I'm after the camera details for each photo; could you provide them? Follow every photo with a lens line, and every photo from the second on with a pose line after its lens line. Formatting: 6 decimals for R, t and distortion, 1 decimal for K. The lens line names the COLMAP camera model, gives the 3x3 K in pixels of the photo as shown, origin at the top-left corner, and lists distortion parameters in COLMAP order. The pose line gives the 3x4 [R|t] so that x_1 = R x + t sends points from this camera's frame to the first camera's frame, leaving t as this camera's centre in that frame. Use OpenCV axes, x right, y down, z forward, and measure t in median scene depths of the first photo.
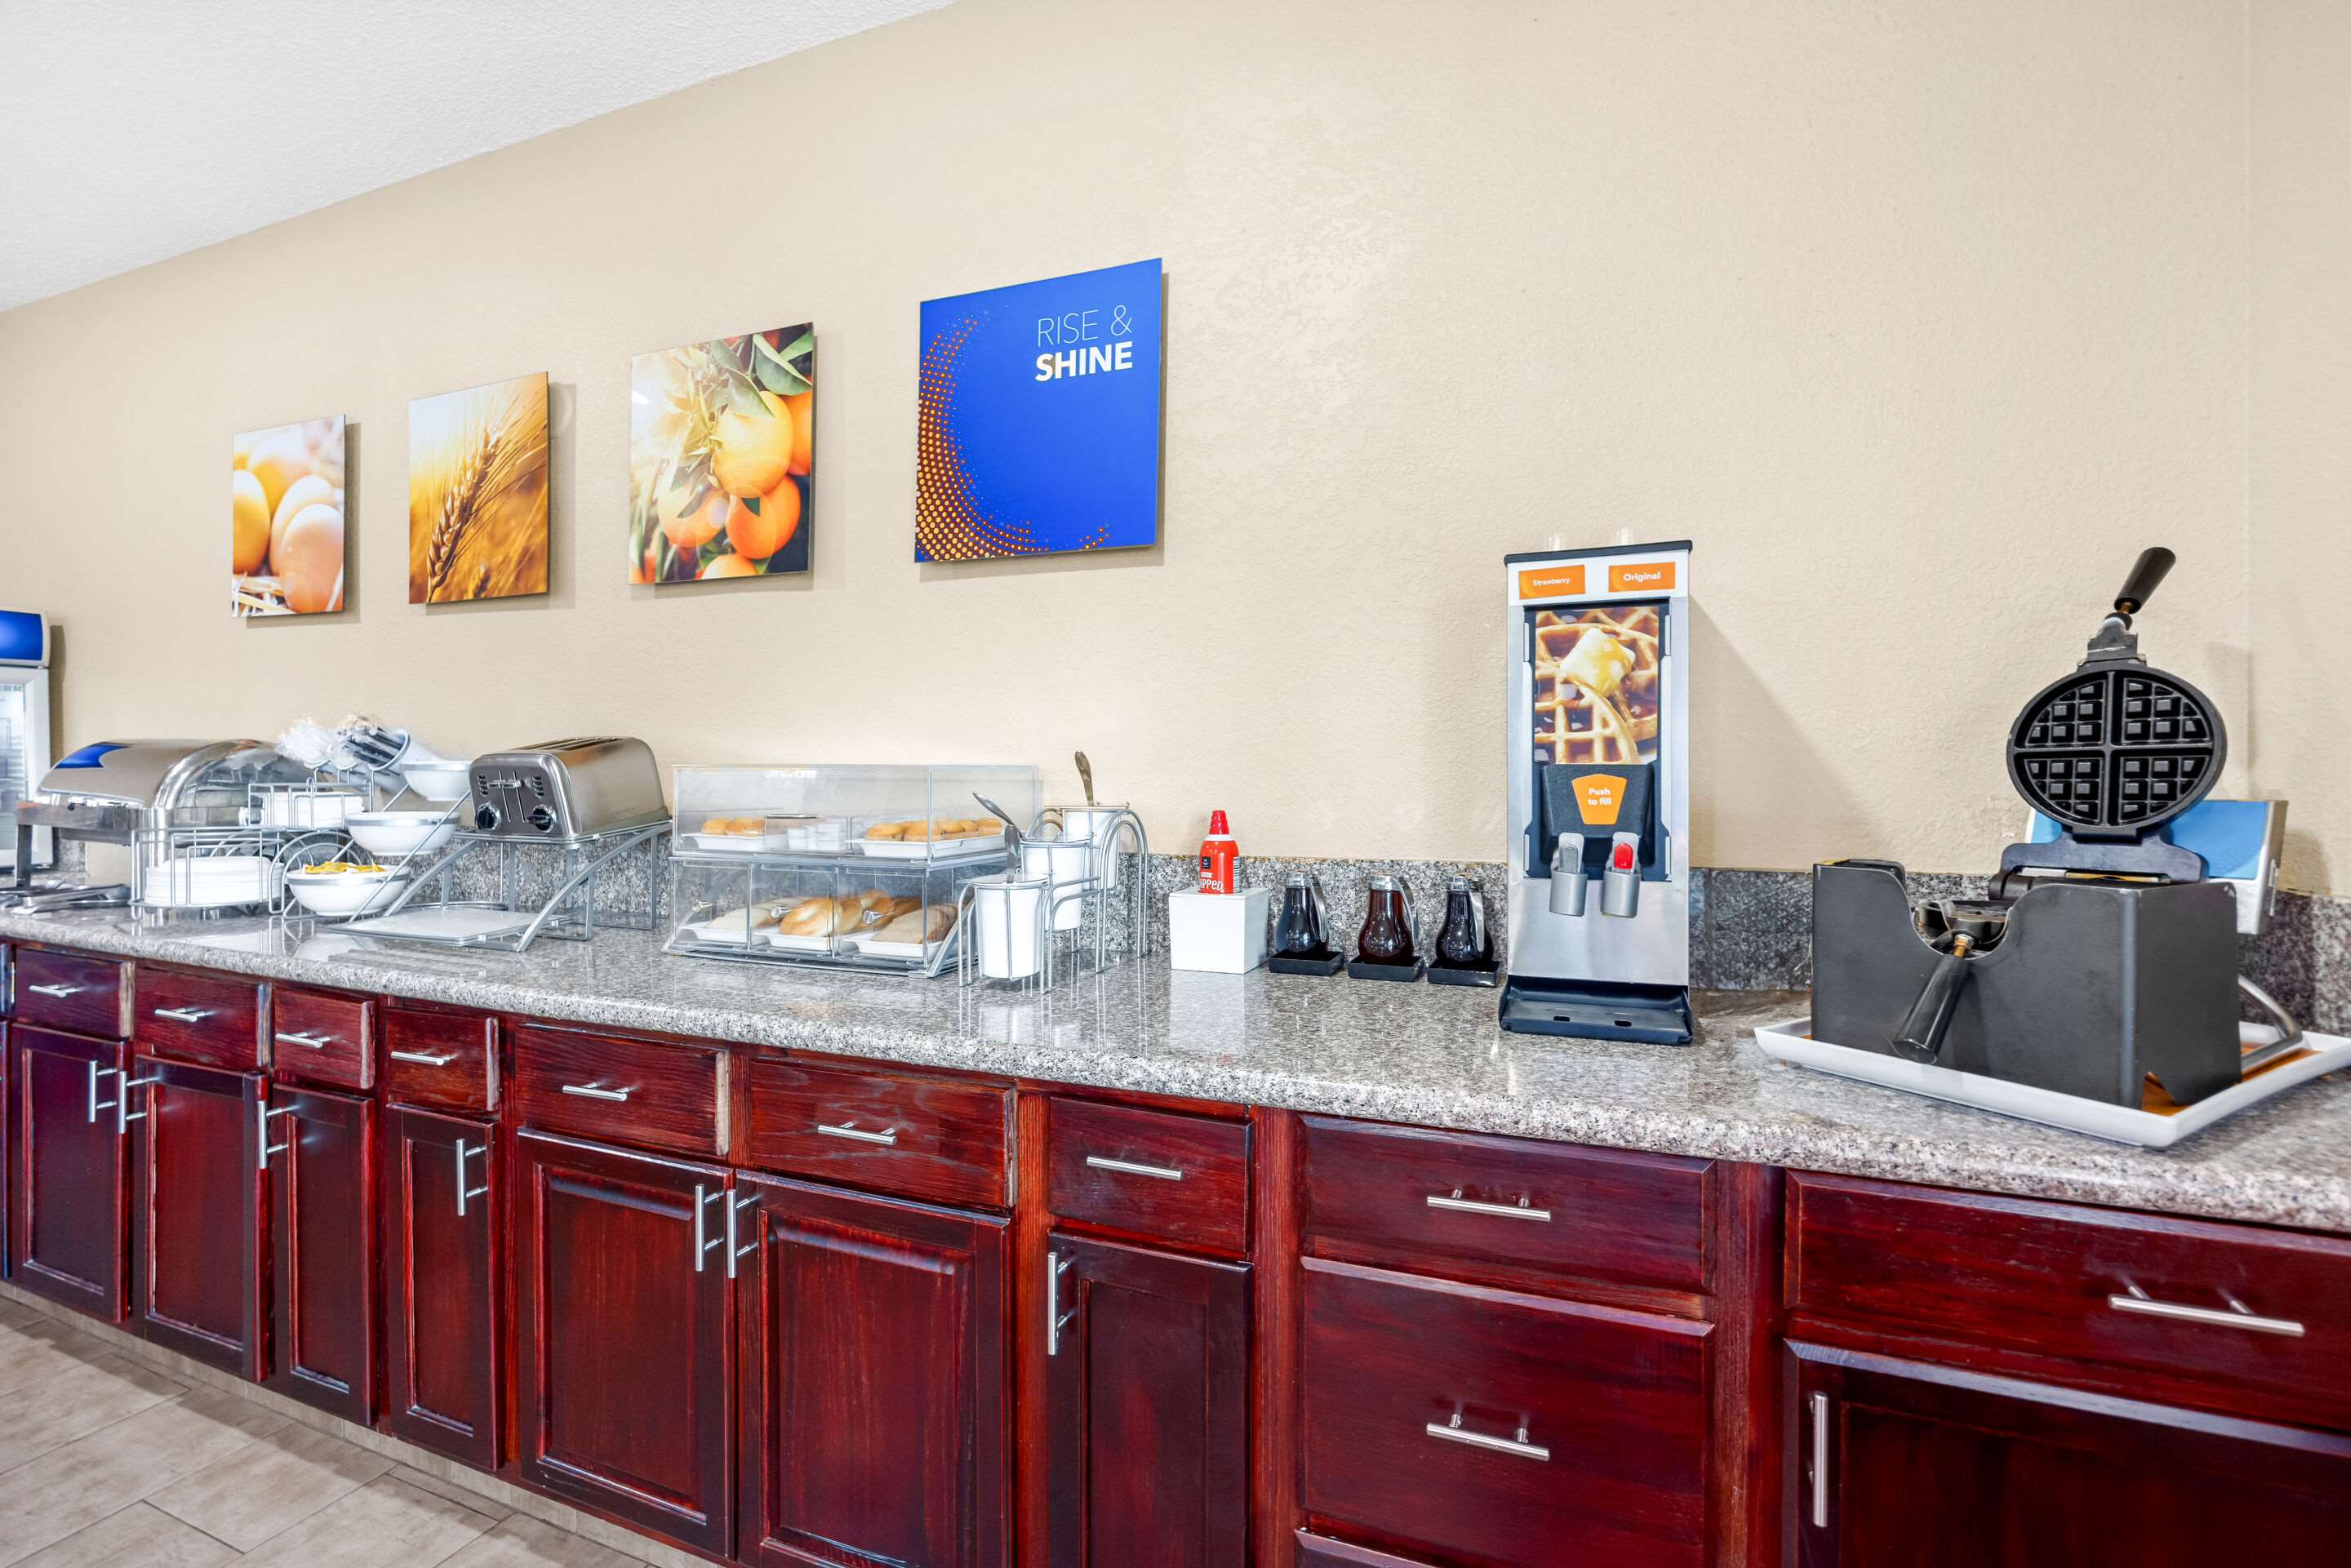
lens RADIAL K [[996.7, 0, 1175.5], [0, 996.7, 784.0], [0, 0, 1]] dist [-0.017041, -0.000143]
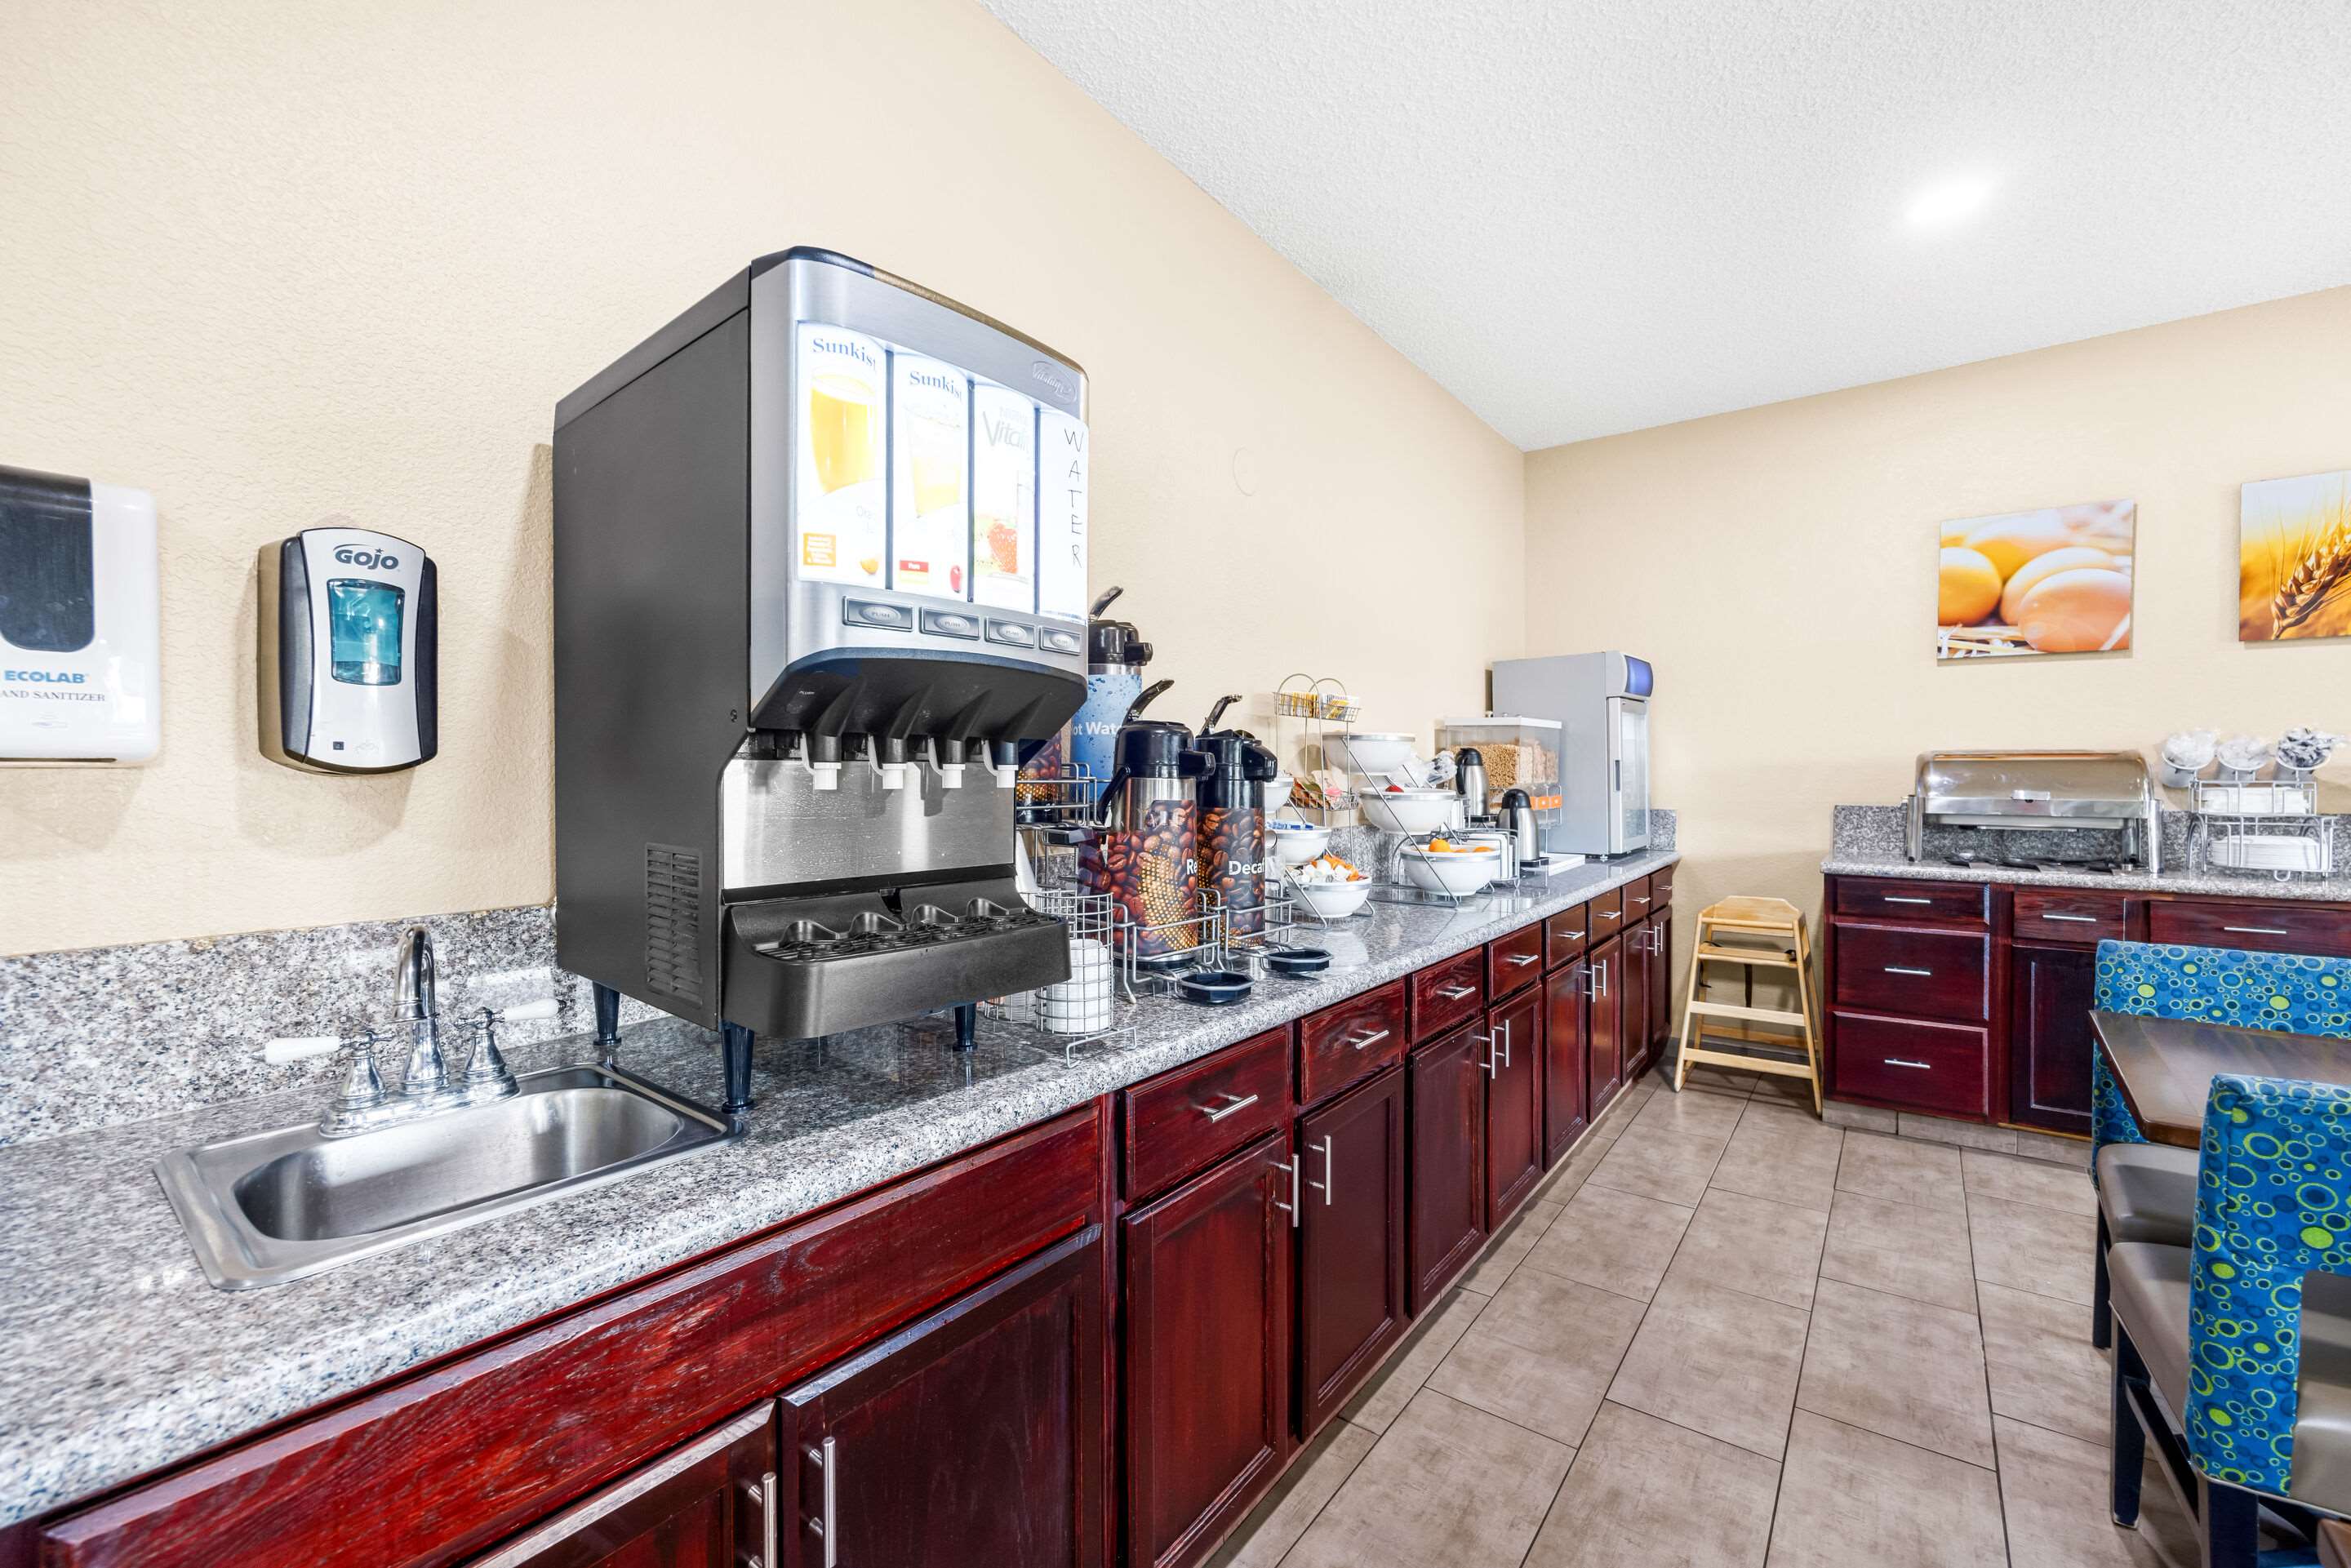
lens RADIAL K [[945.4, 0, 1175.5], [0, 945.4, 784.0], [0, 0, 1]] dist [-0.009380, 0.000376]
pose [[0.952314, -0.008191, -0.305010, -2.421377], [0.003973, 0.999888, -0.014448, 0.020576], [0.305094, 0.012548, 0.952240, -0.807550]]
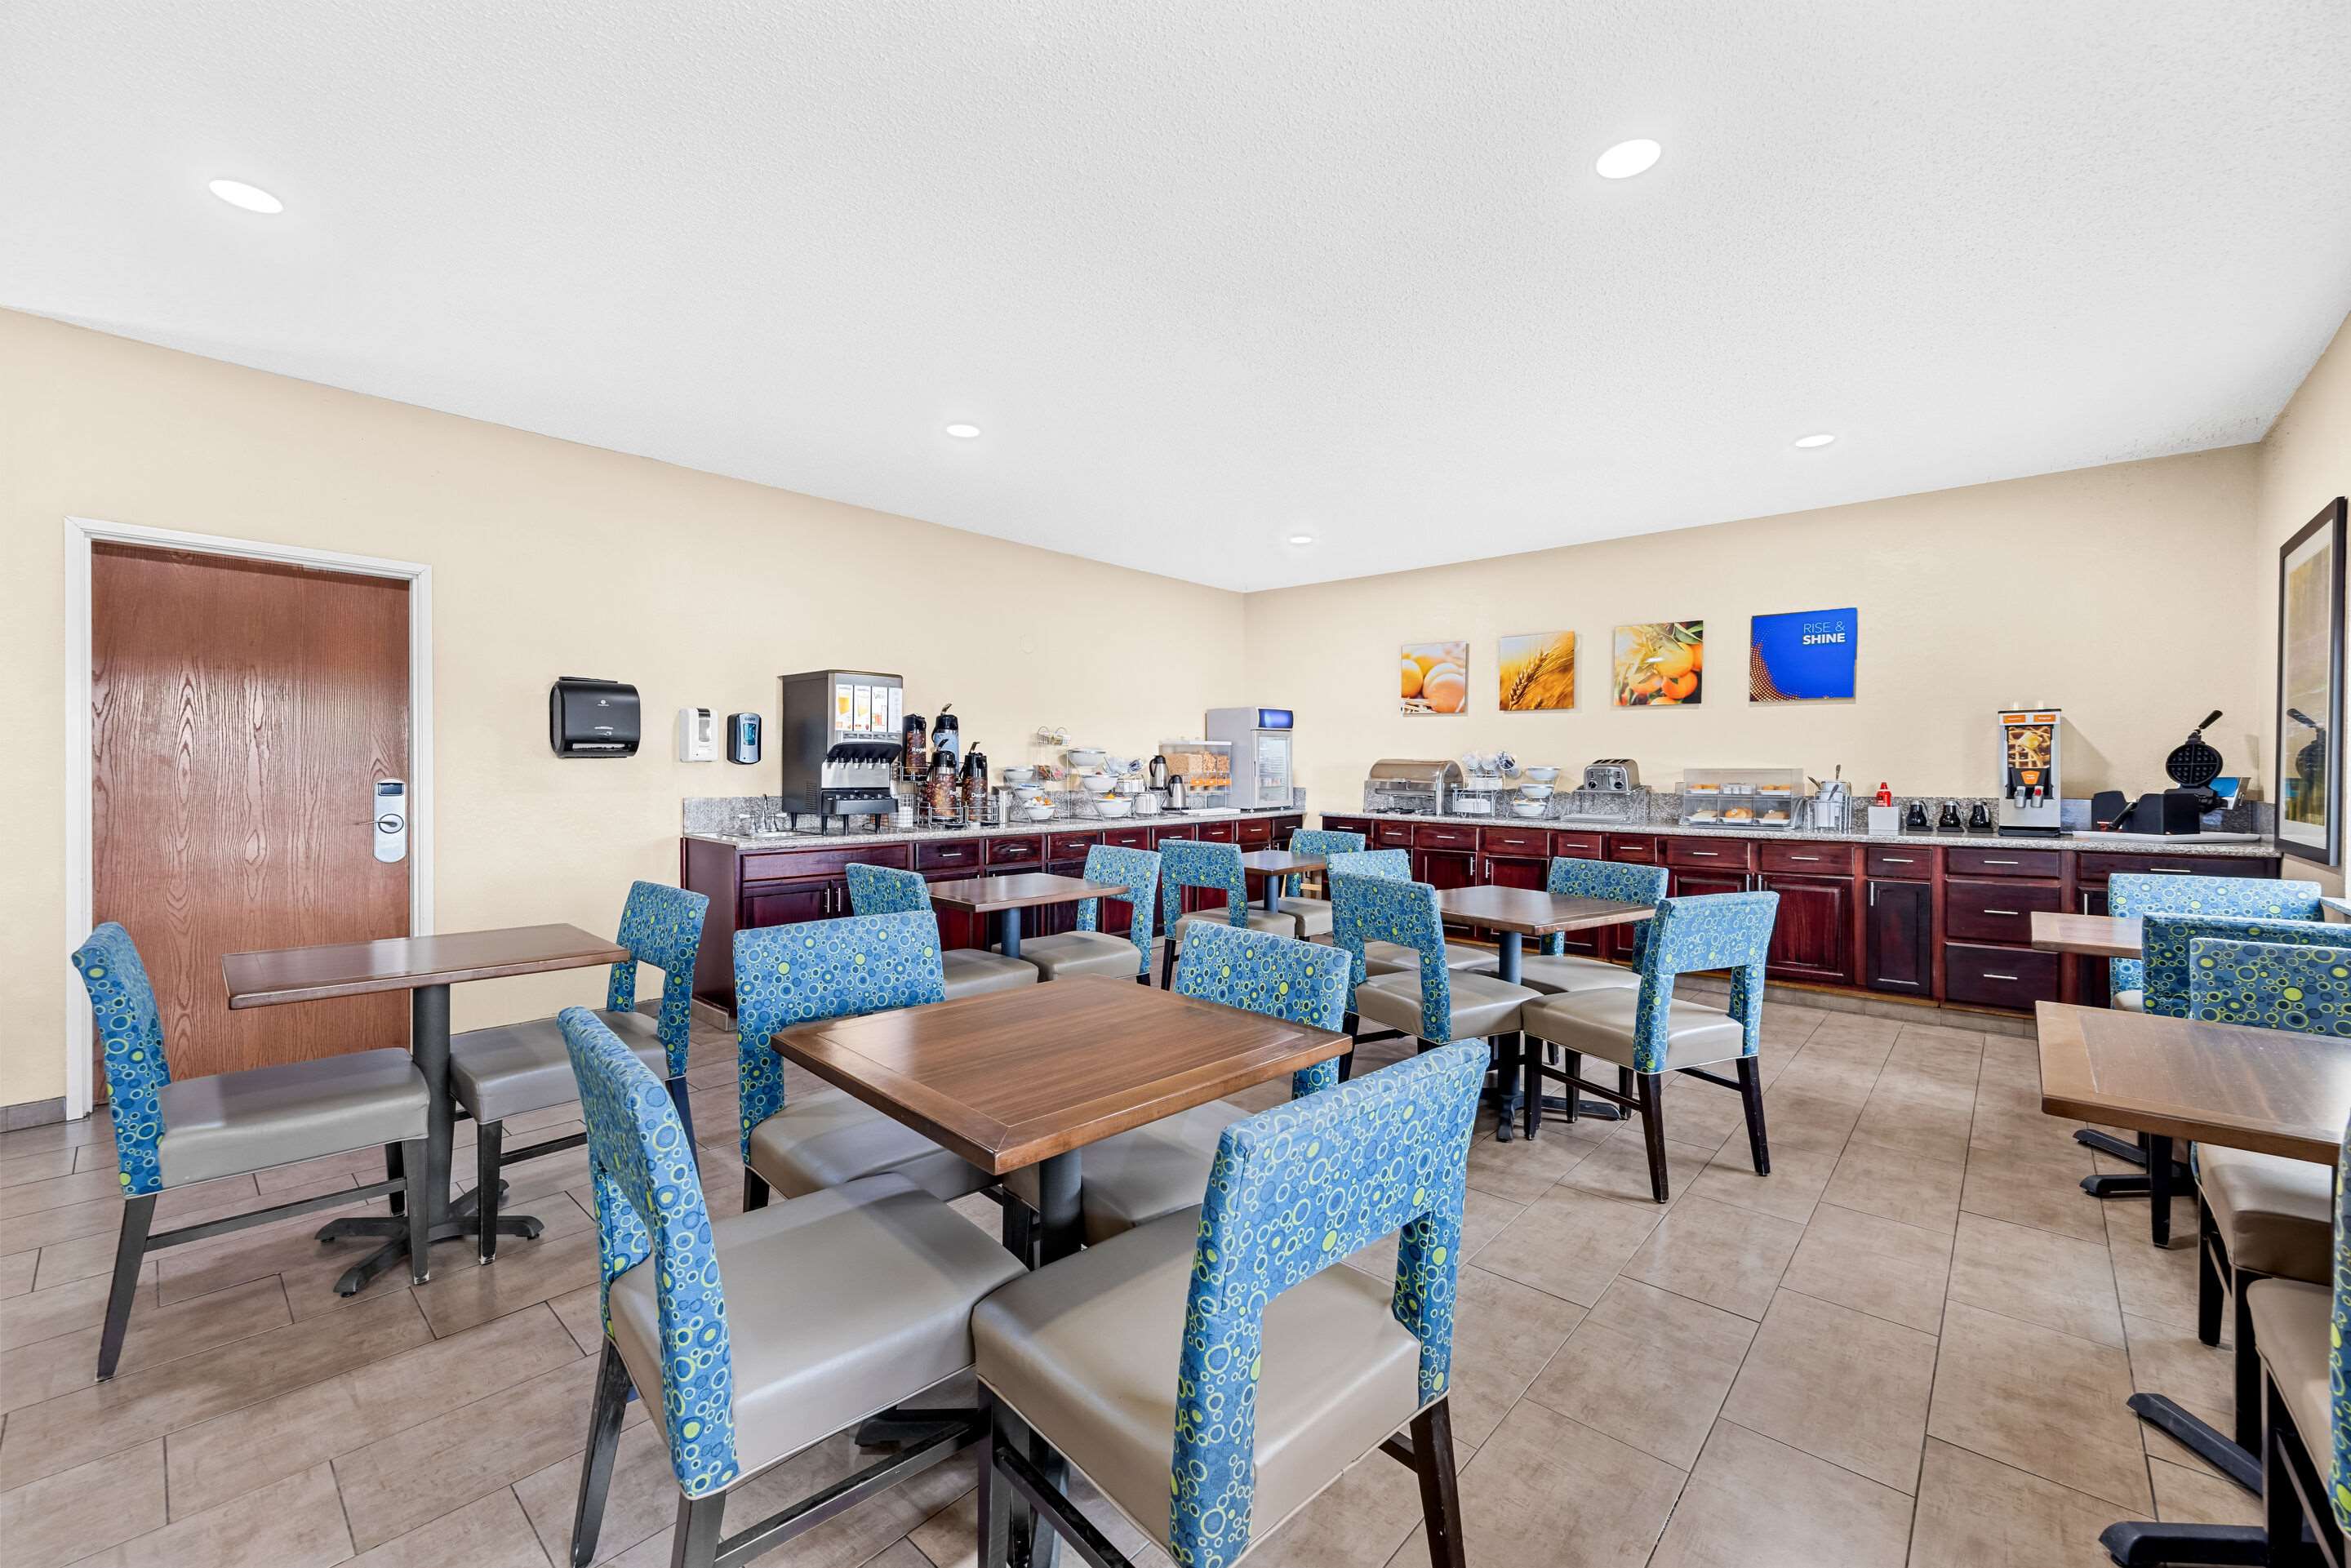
lens RADIAL K [[886.7, 0, 1197.1], [0, 886.7, 773.8], [0, 0, 1]] dist [-0.009273, 0.000002]
pose [[0.937351, 0.003888, -0.348366, -0.989502], [-0.008442, 0.999898, -0.011554, 0.048058], [0.348285, 0.013771, 0.937287, -2.323224]]
